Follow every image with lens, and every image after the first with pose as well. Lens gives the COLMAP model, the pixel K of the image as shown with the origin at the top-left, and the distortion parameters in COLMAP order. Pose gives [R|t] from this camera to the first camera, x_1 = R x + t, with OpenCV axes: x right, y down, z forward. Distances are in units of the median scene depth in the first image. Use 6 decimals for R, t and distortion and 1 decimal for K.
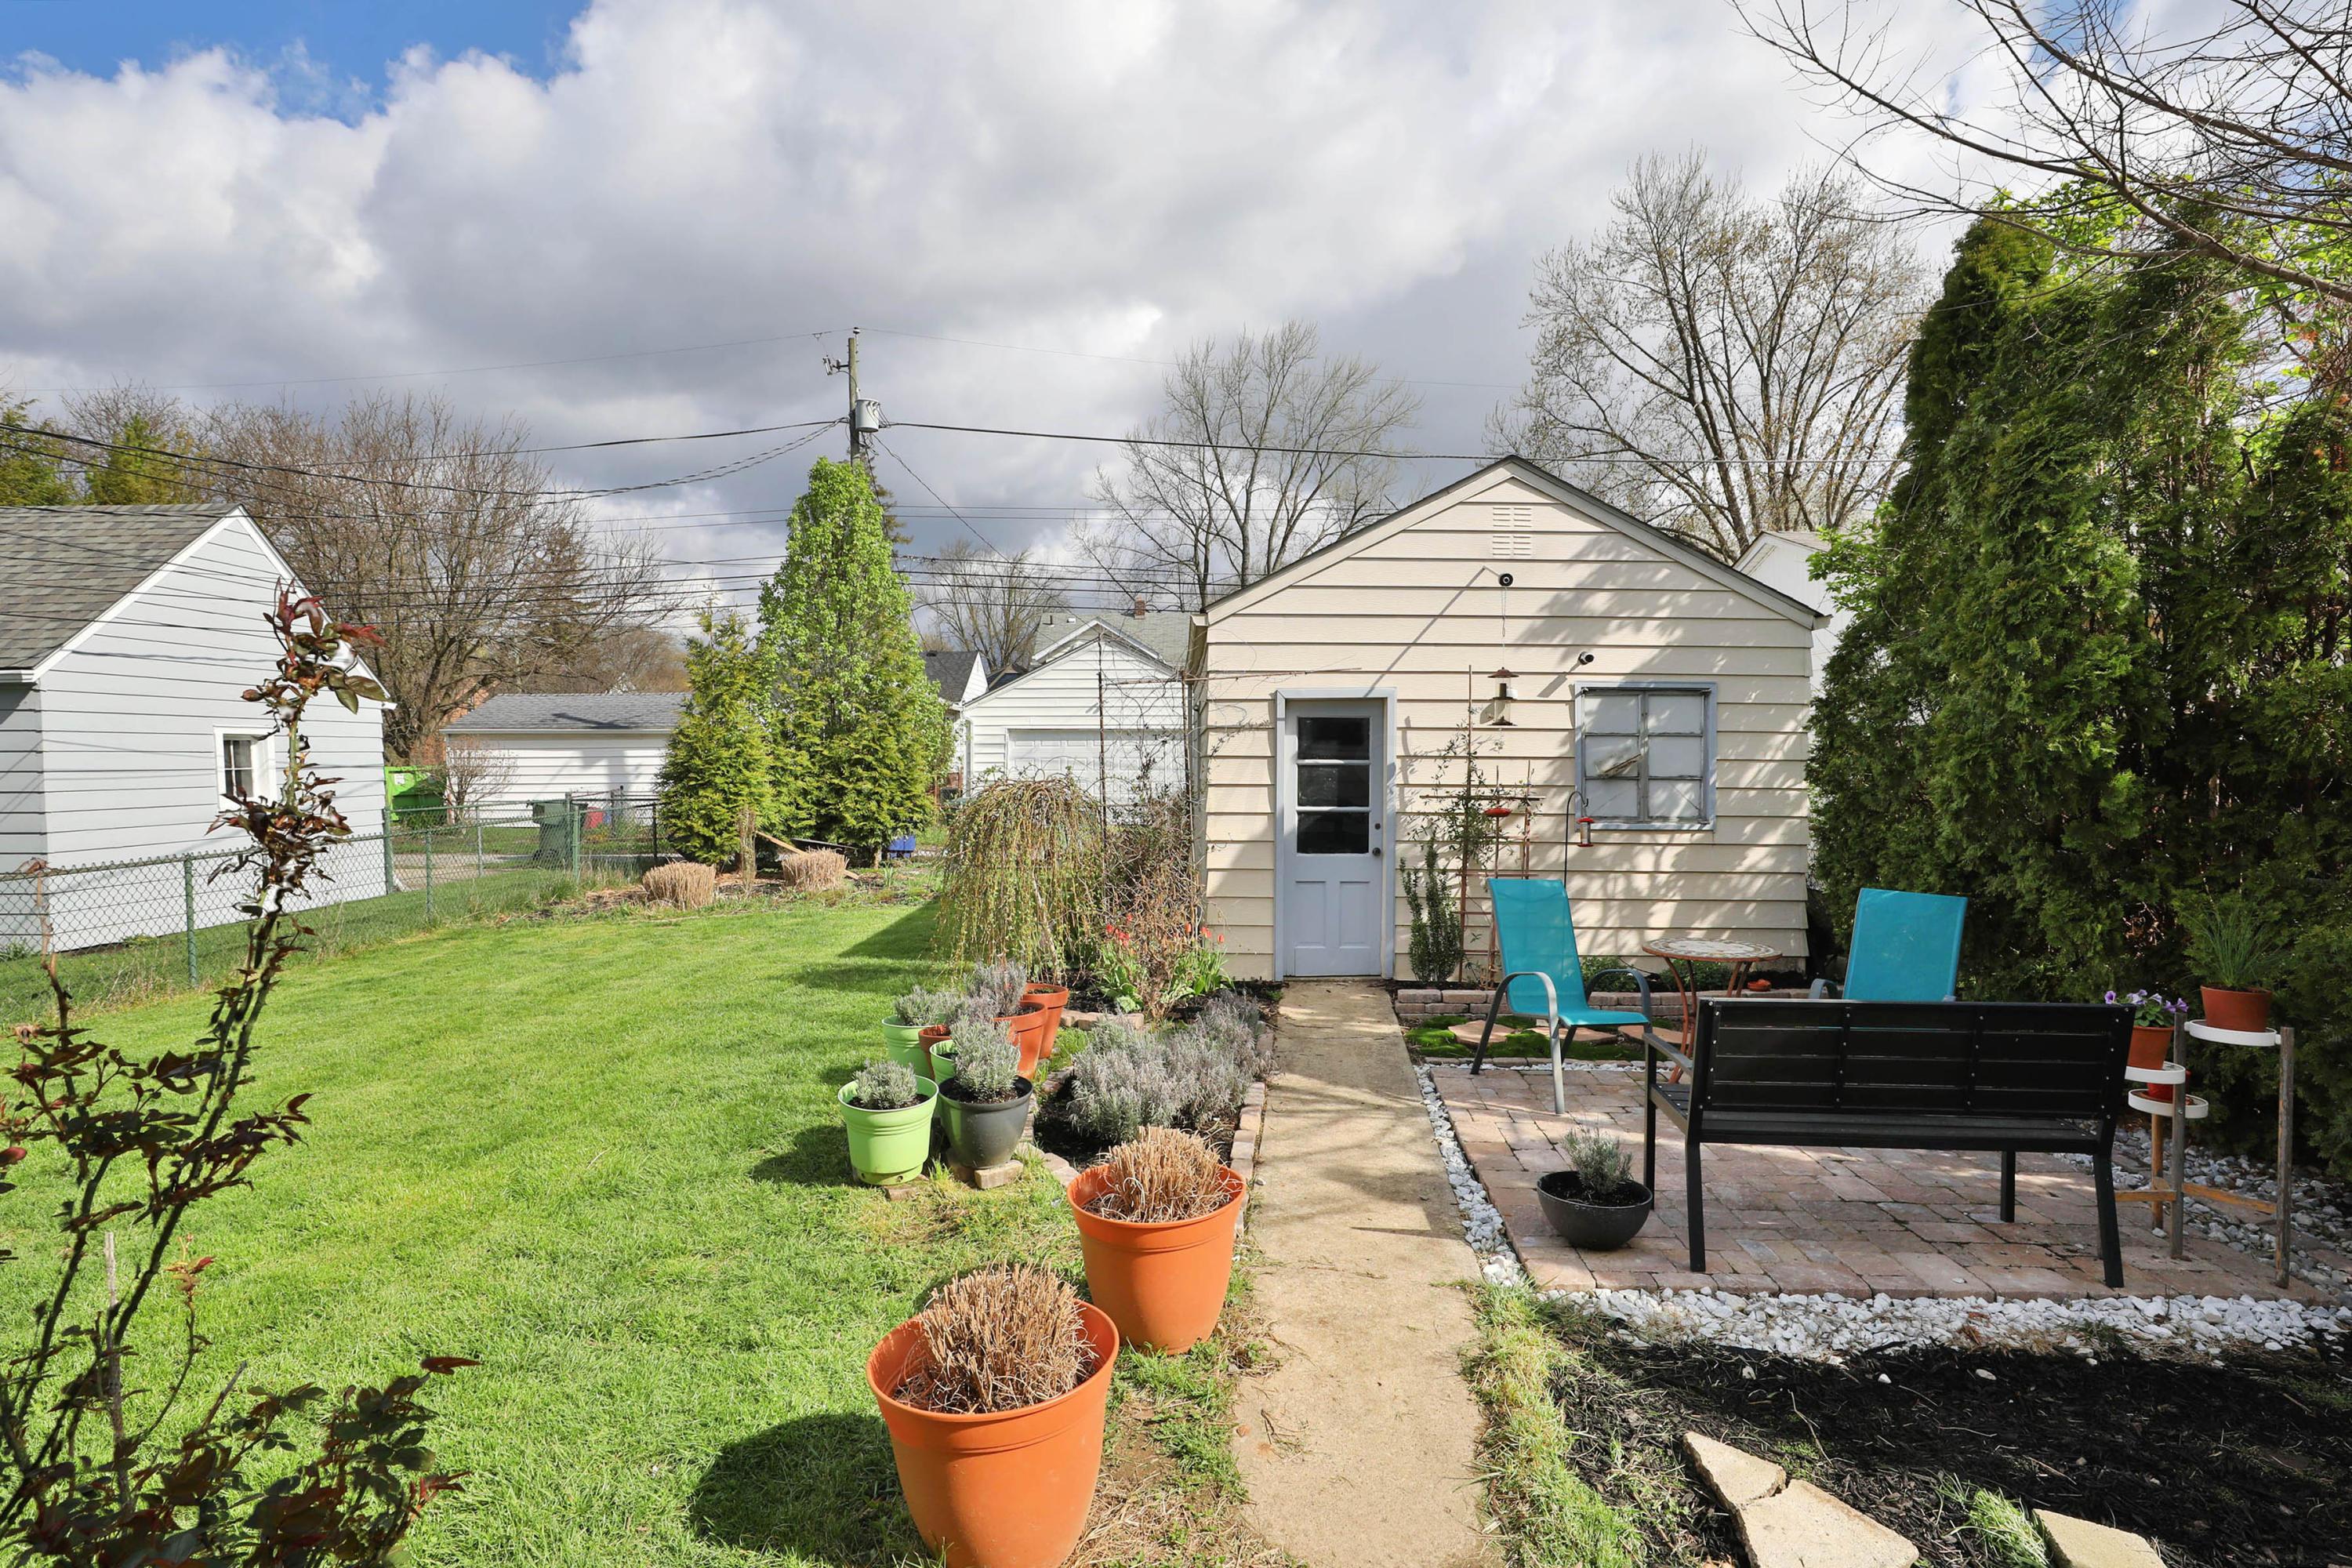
lens RADIAL K [[1142.5, 0, 1168.0], [0, 1142.5, 786.1], [0, 0, 1]] dist [-0.045105, 0.013898]
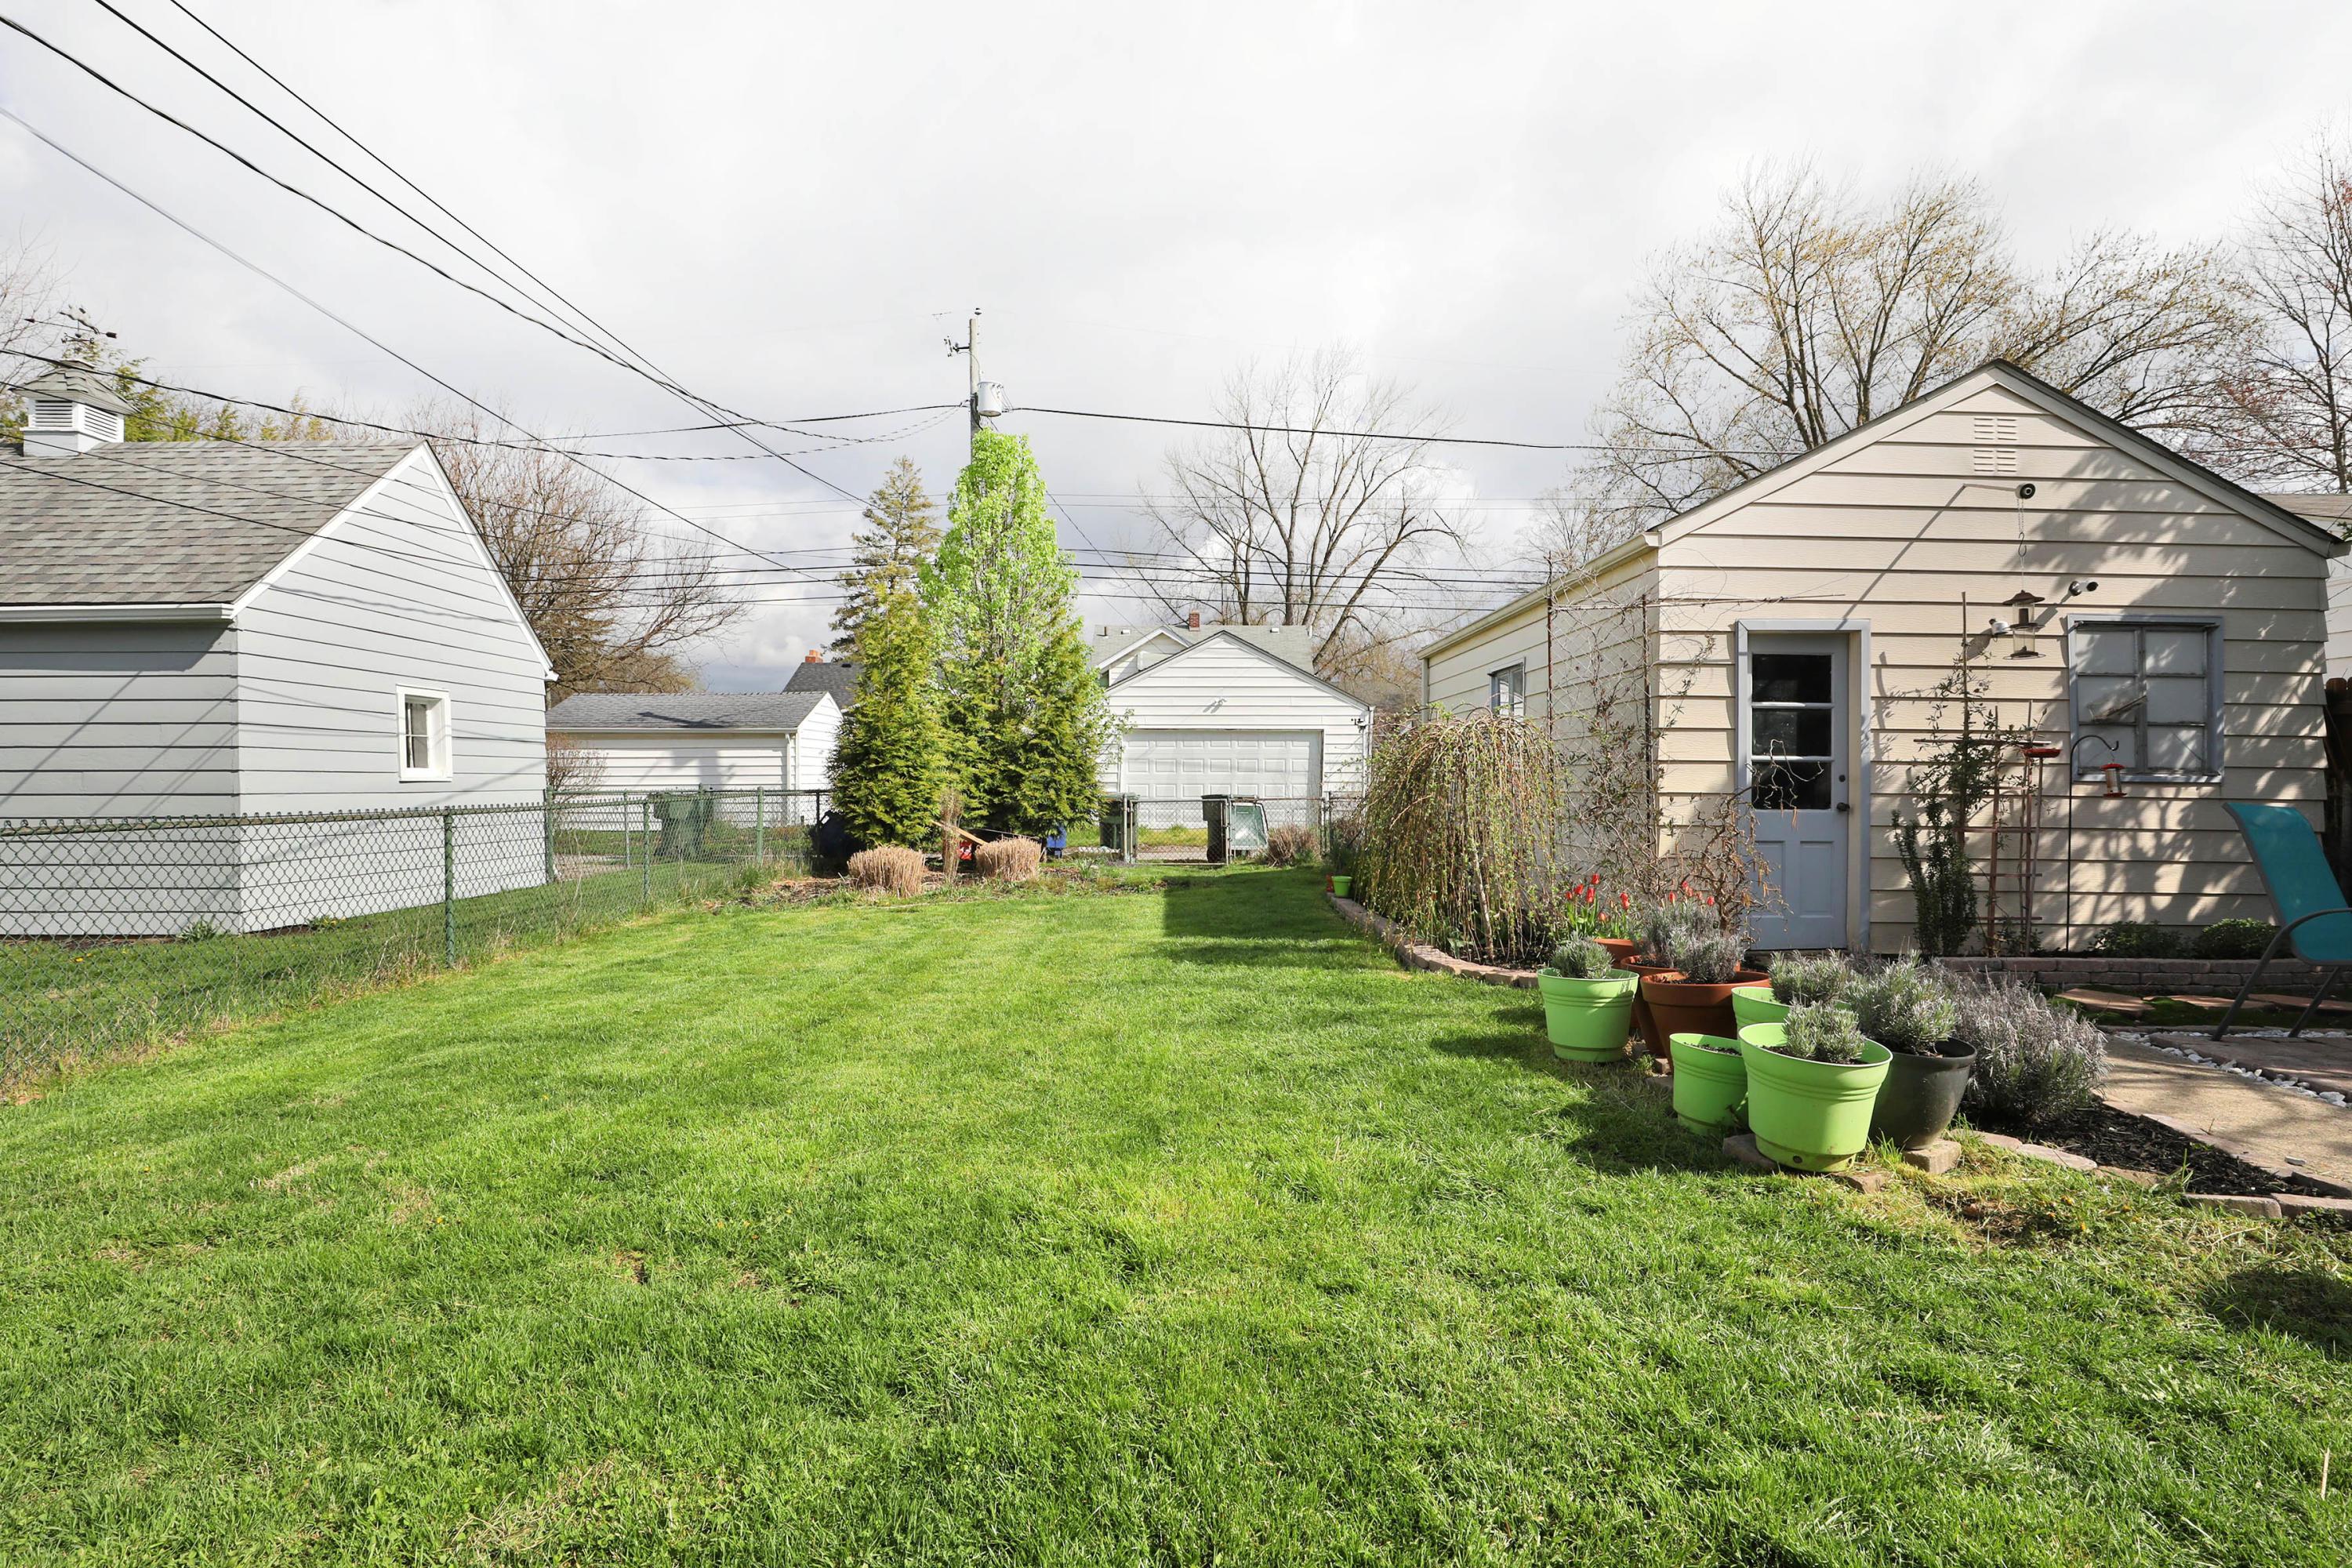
lens RADIAL K [[1127.2, 0, 1173.5], [0, 1127.2, 801.8], [0, 0, 1]] dist [-0.033419, 0.000664]
pose [[0.999926, 0.003239, 0.011721, -0.341191], [-0.003141, 0.999960, -0.008336, 0.061981], [-0.011747, 0.008299, 0.999897, 0.150683]]
